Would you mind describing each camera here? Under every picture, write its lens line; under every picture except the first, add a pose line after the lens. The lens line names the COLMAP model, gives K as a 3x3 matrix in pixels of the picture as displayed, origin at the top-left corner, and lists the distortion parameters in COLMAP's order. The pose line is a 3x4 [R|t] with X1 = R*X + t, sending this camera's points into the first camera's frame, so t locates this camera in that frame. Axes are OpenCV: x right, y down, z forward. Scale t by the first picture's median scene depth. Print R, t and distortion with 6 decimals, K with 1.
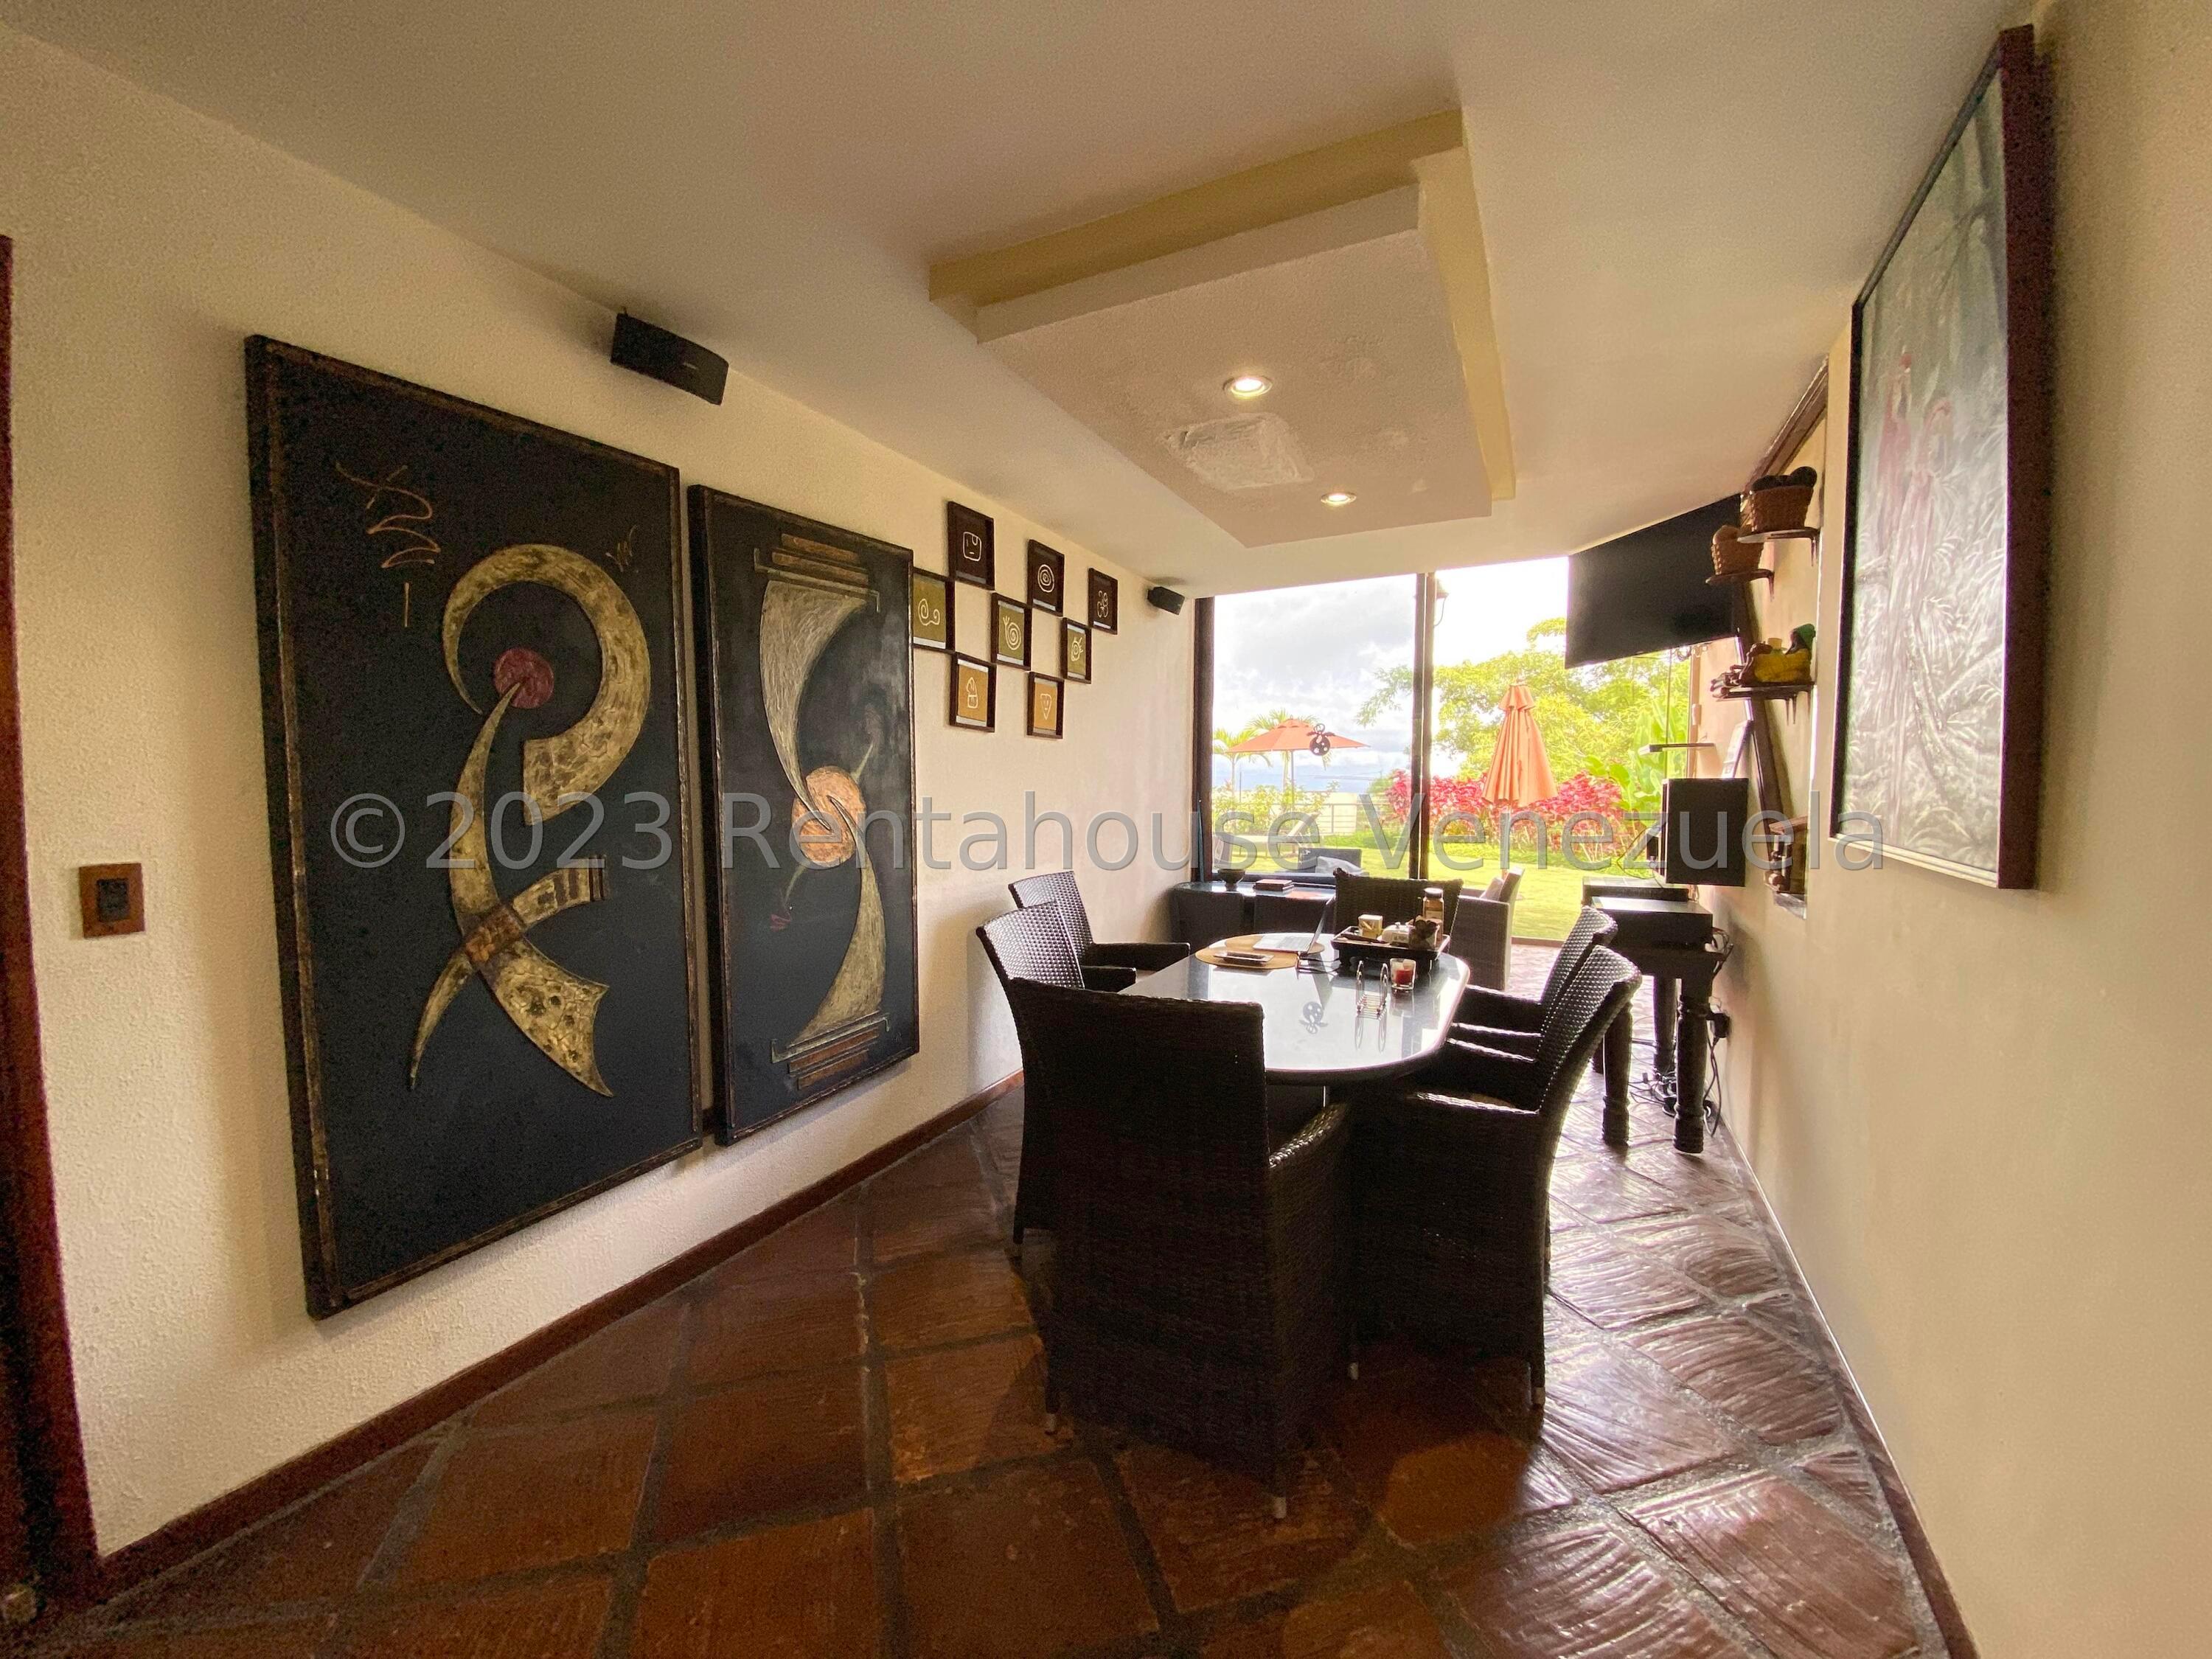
lens RADIAL K [[901.3, 0, 1122.4], [0, 901.3, 829.7], [0, 0, 1]] dist [0.024250, -0.025447]
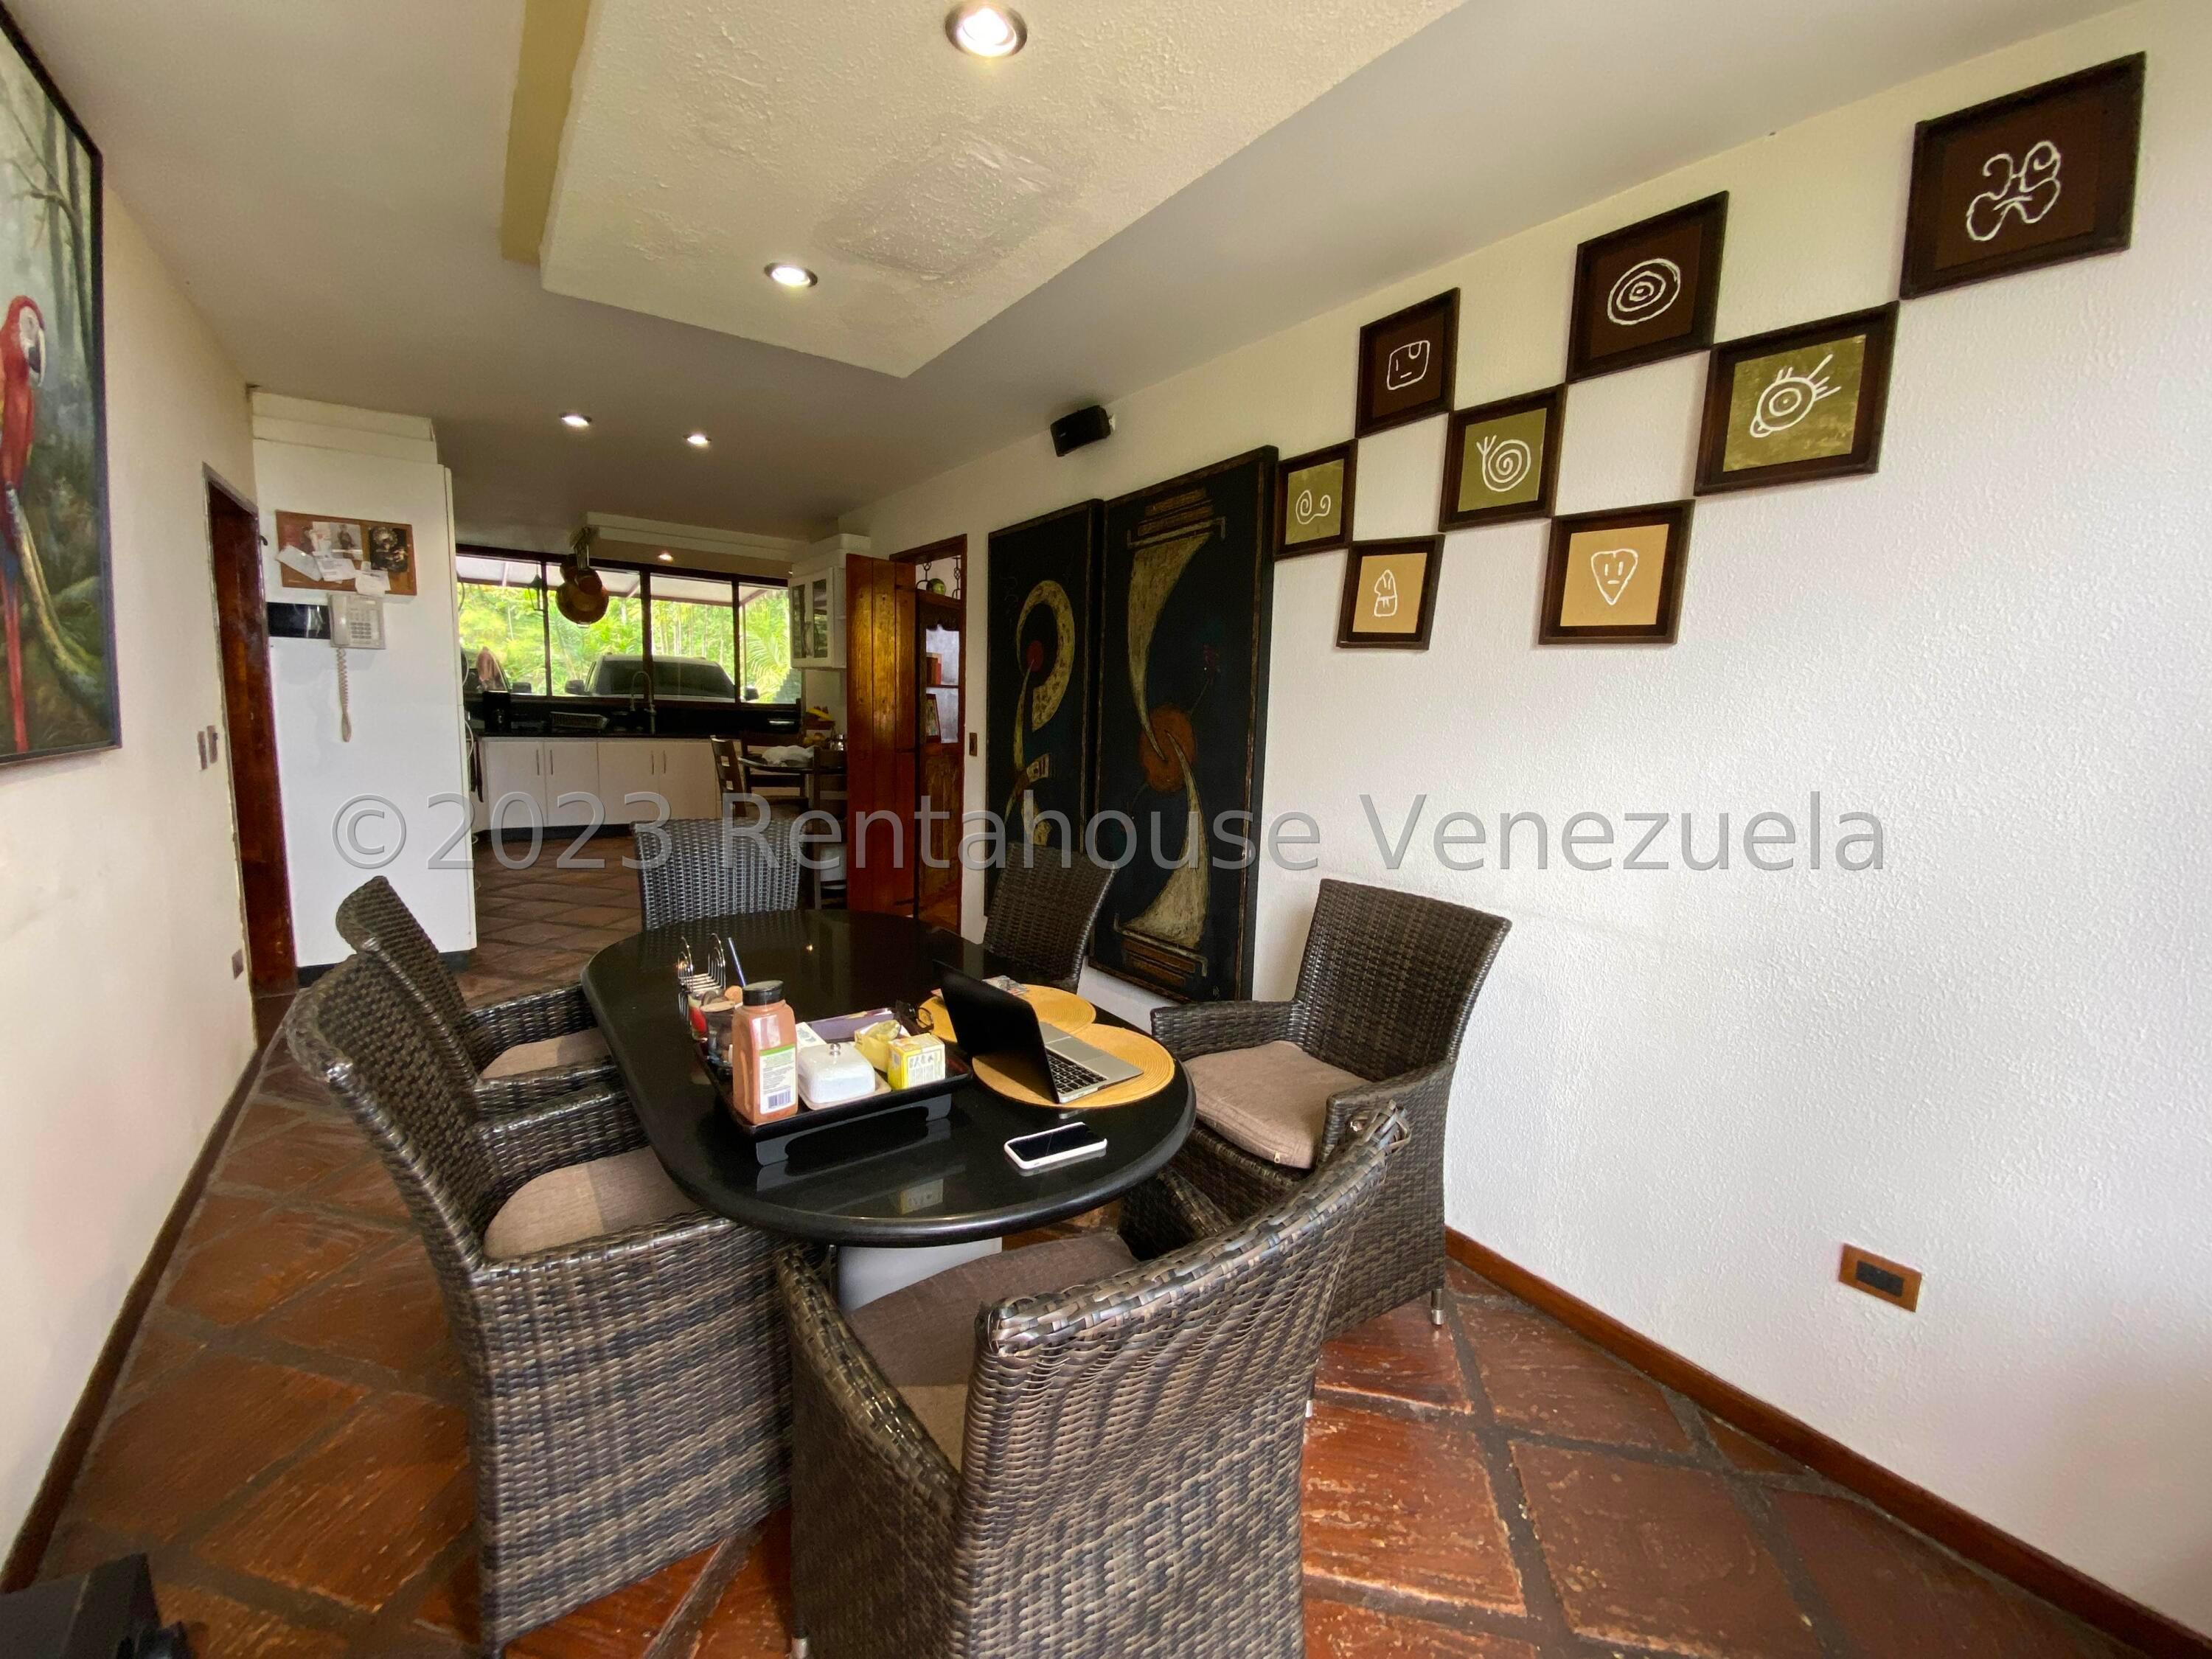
lens RADIAL K [[901.3, 0, 1122.4], [0, 901.3, 829.7], [0, 0, 1]] dist [0.024250, -0.025447]
pose [[-0.487056, 0.111083, -0.866278, 0.644417], [-0.079377, 0.982143, 0.170569, -0.097667], [0.869756, 0.151840, -0.469541, 1.425496]]
